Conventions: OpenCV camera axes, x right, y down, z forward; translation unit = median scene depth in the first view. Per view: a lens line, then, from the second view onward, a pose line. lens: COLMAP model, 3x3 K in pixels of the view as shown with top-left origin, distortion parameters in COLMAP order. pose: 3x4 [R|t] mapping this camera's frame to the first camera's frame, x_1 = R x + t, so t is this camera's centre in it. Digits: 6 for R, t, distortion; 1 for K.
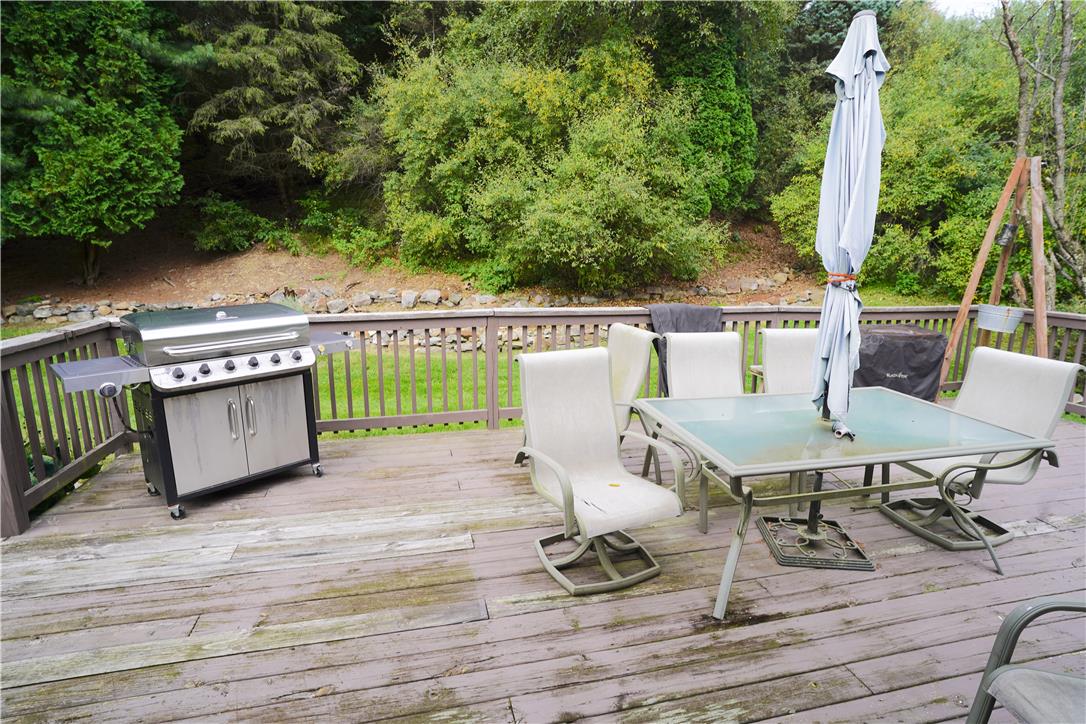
lens RADIAL K [[557.2, 0, 543.0], [0, 557.2, 362.0], [0, 0, 1]] dist [-0.066037, 0.034095]
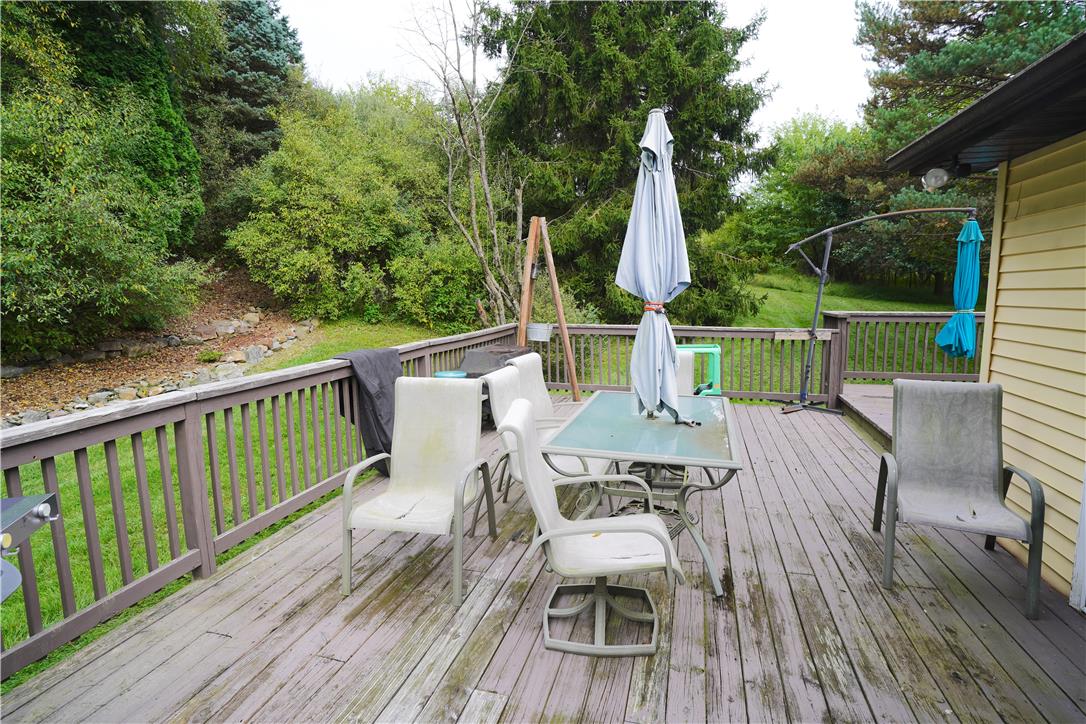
lens RADIAL K [[557.2, 0, 543.0], [0, 557.2, 362.0], [0, 0, 1]] dist [-0.066037, 0.034095]
pose [[0.491858, -0.135371, 0.860088, -0.172816], [0.191704, 0.980435, 0.044683, -0.031740], [-0.849309, 0.142905, 0.508186, 0.138460]]
